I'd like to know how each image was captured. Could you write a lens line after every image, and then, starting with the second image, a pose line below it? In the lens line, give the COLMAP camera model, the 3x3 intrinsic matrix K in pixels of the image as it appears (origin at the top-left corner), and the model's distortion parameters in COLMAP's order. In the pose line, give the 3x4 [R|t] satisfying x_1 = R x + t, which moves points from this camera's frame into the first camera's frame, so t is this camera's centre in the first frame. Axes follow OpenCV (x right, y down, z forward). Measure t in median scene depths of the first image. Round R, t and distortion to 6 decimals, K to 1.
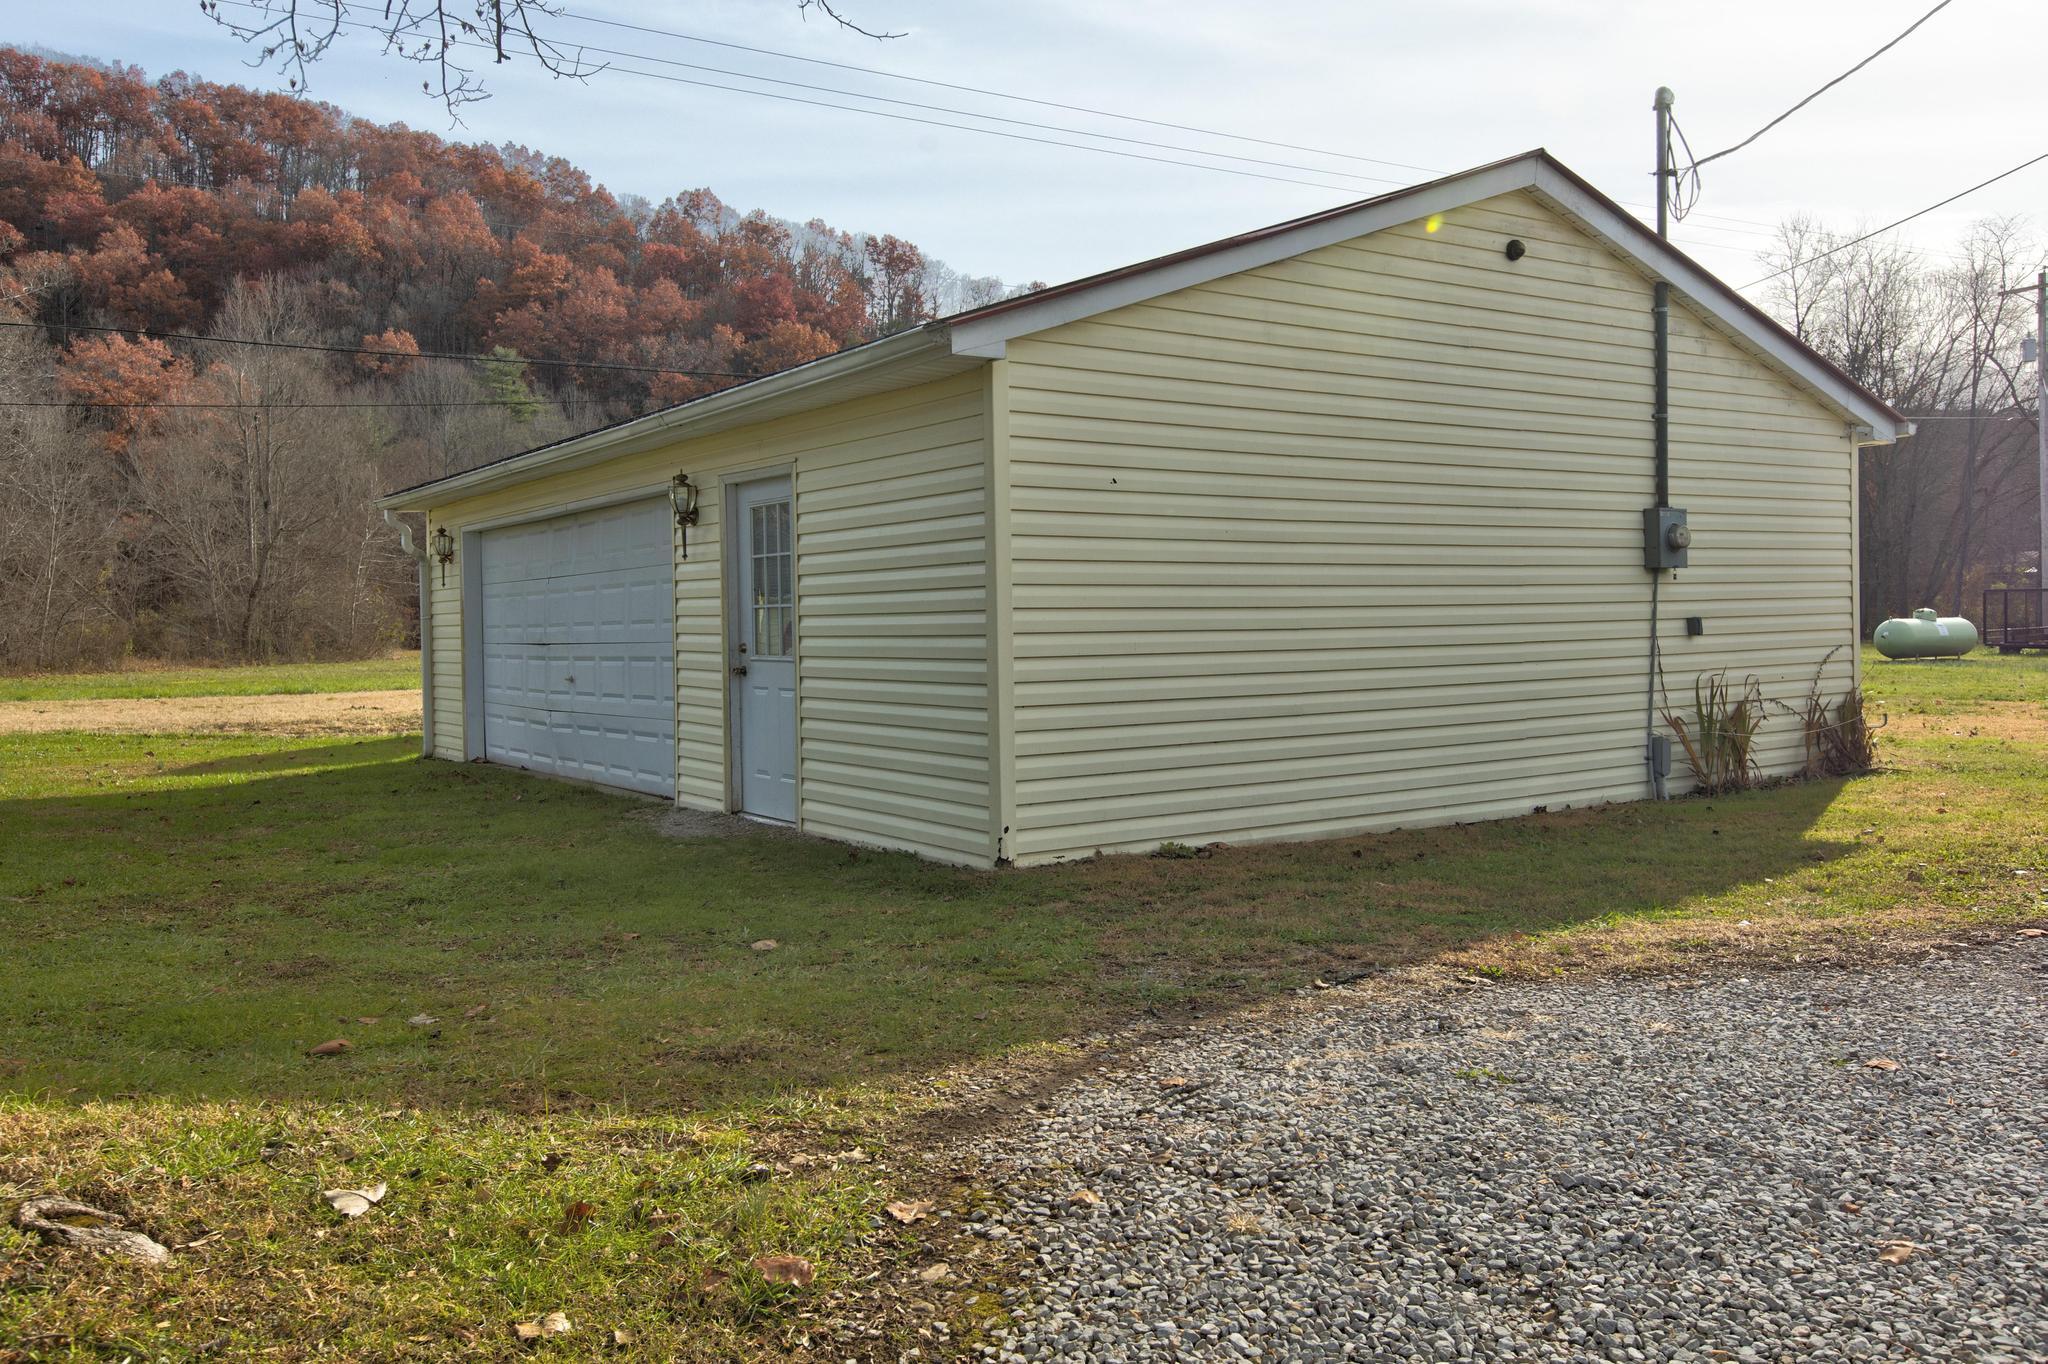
lens RADIAL K [[1559.4, 0, 1022.9], [0, 1559.4, 678.9], [0, 0, 1]] dist [-0.003252, 0.000184]
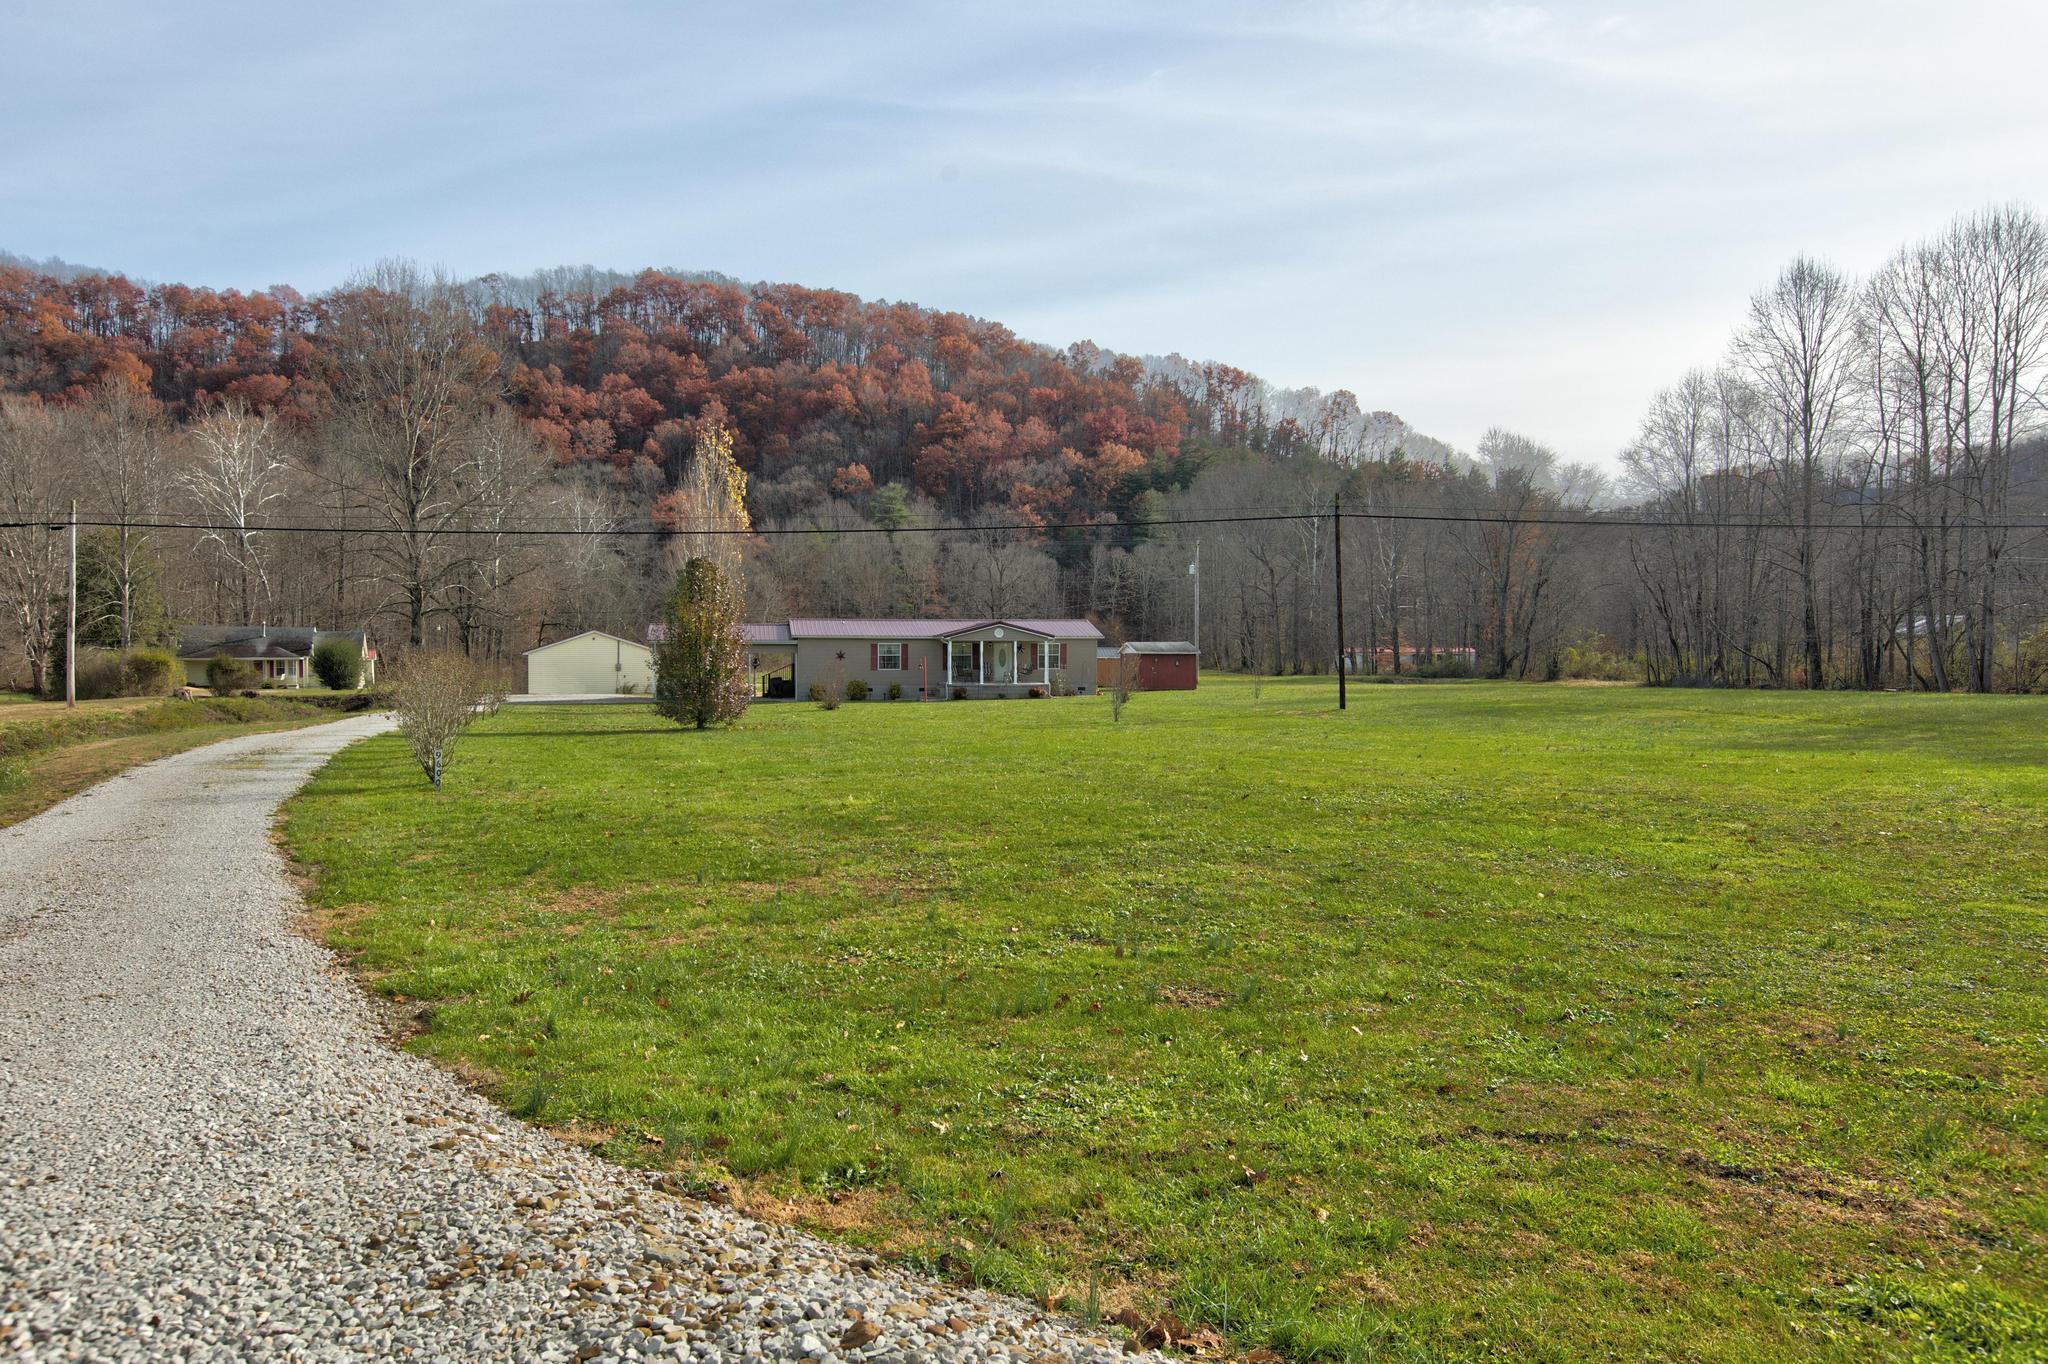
lens RADIAL K [[1464.2, 0, 1024.2], [0, 1464.2, 676.5], [0, 0, 1]] dist [0.000268, -0.000116]
pose [[0.934222, 0.020124, -0.356123, 0.254337], [-0.024873, 0.999652, -0.008760, -0.000649], [0.355823, 0.017042, 0.934398, -0.281162]]
